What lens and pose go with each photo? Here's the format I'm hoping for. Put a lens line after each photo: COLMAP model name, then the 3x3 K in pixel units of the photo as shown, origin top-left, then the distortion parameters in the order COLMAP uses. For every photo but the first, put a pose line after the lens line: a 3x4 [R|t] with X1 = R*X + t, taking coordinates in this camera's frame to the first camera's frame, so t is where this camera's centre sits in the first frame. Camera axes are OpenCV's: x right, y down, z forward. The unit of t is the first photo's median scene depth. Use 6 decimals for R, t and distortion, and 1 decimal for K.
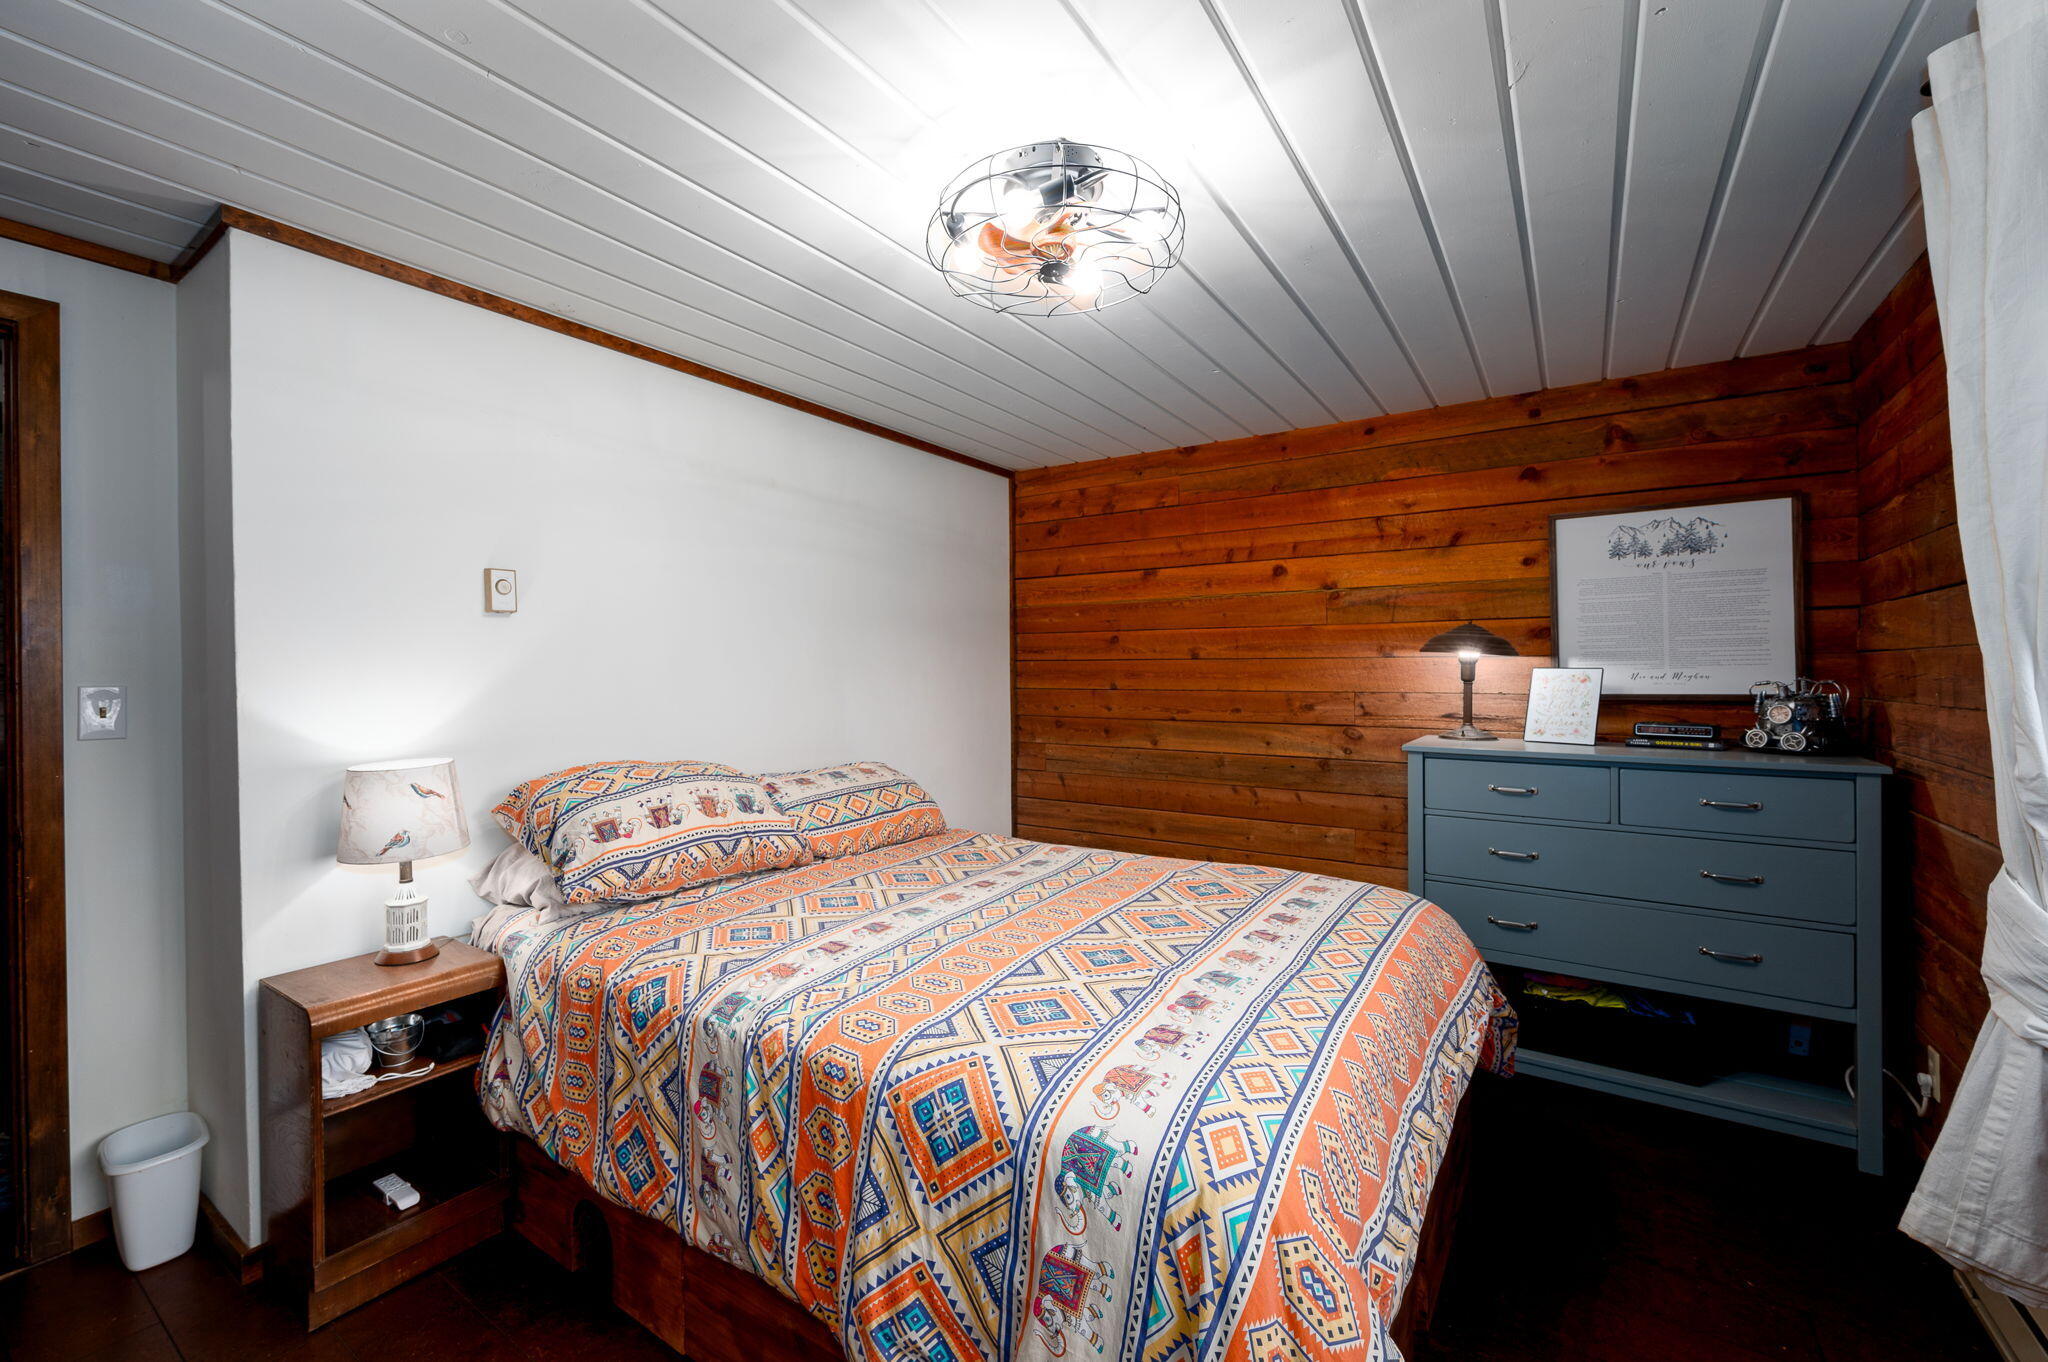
lens RADIAL K [[849.5, 0, 988.5], [0, 849.5, 673.2], [0, 0, 1]] dist [0.000057, -0.000004]
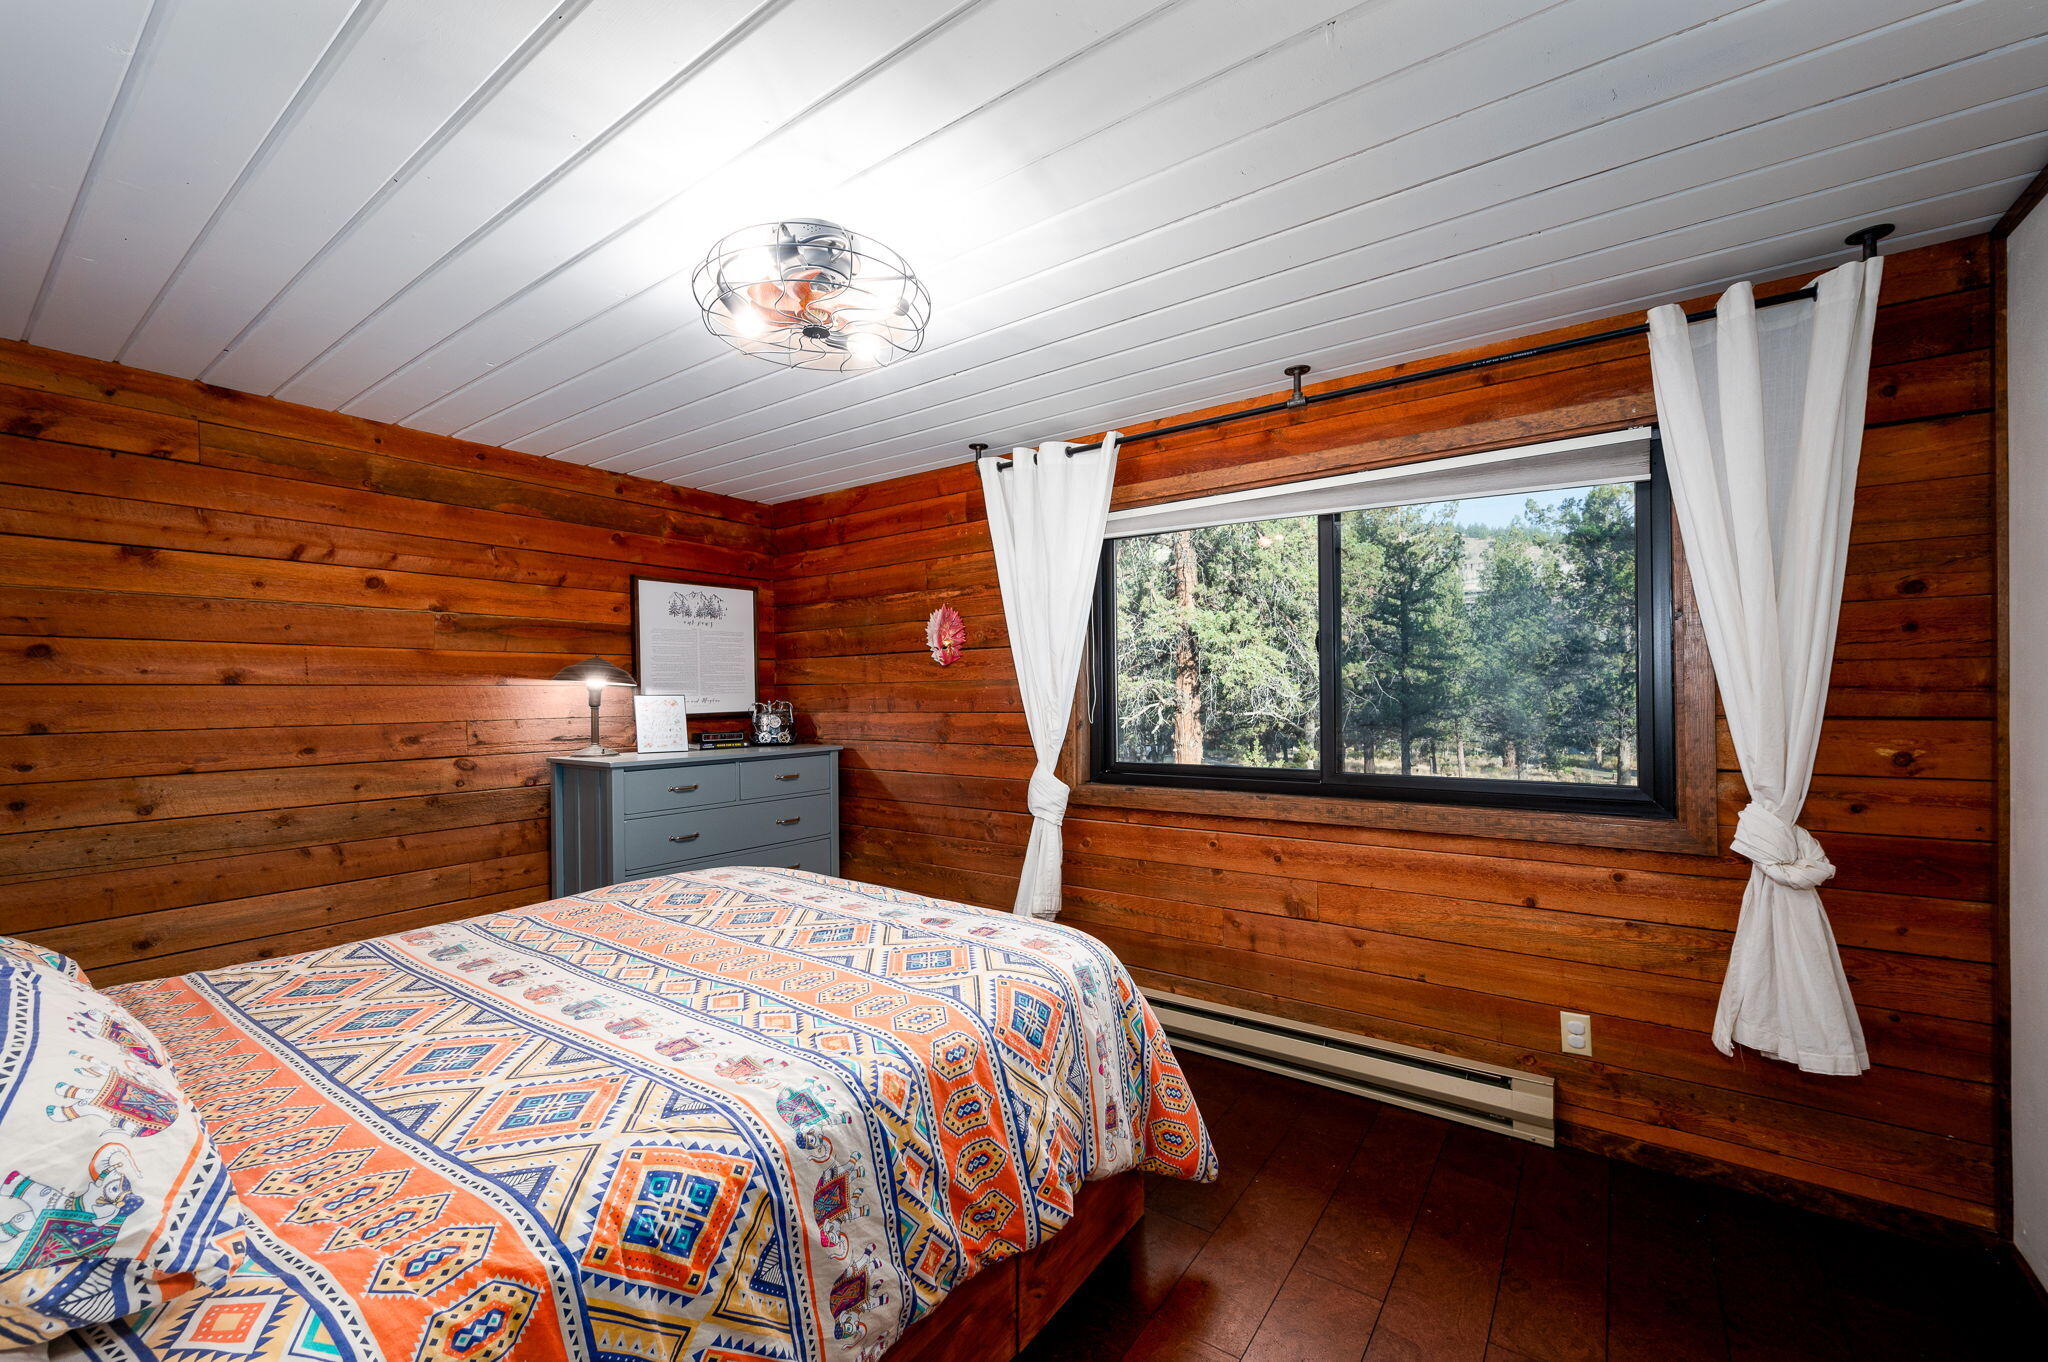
lens RADIAL K [[822.3, 0, 1024.4], [0, 822.3, 694.8], [0, 0, 1]] dist [-0.000653, -0.000084]
pose [[0.013122, 0.002066, 0.999912, -0.585545], [0.014452, 0.999893, -0.002256, 0.004458], [-0.999809, 0.014480, 0.013091, 0.420860]]
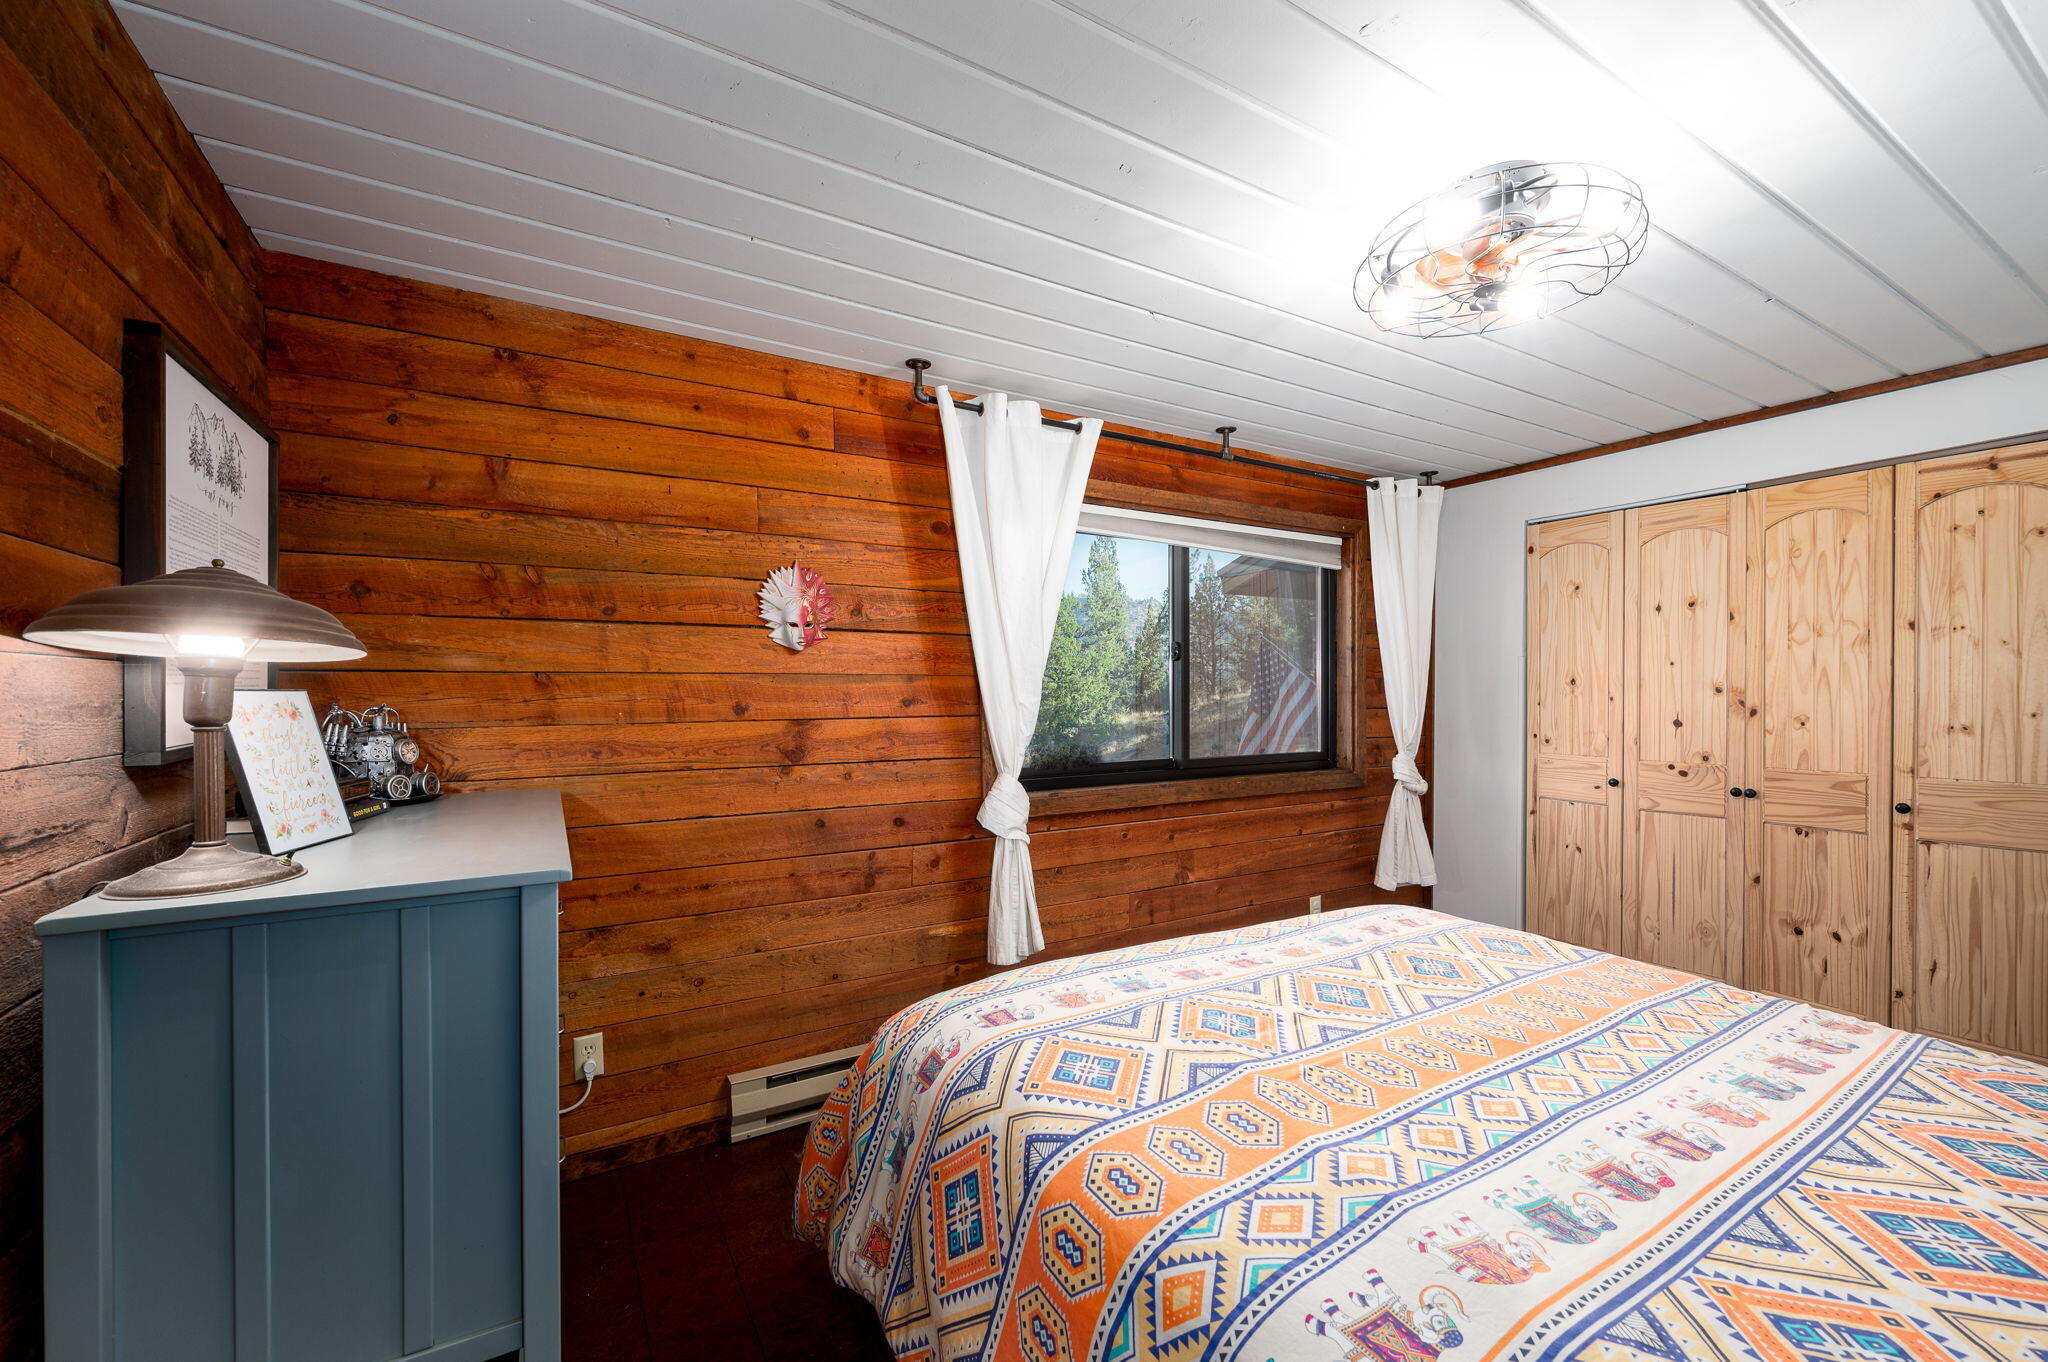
lens RADIAL K [[822.3, 0, 1024.4], [0, 822.3, 694.8], [0, 0, 1]] dist [-0.000653, -0.000084]
pose [[-0.910271, 0.002635, 0.414005, 0.106659], [0.006589, 0.999945, 0.008124, -0.004540], [-0.413961, 0.010123, -0.910239, 1.245863]]
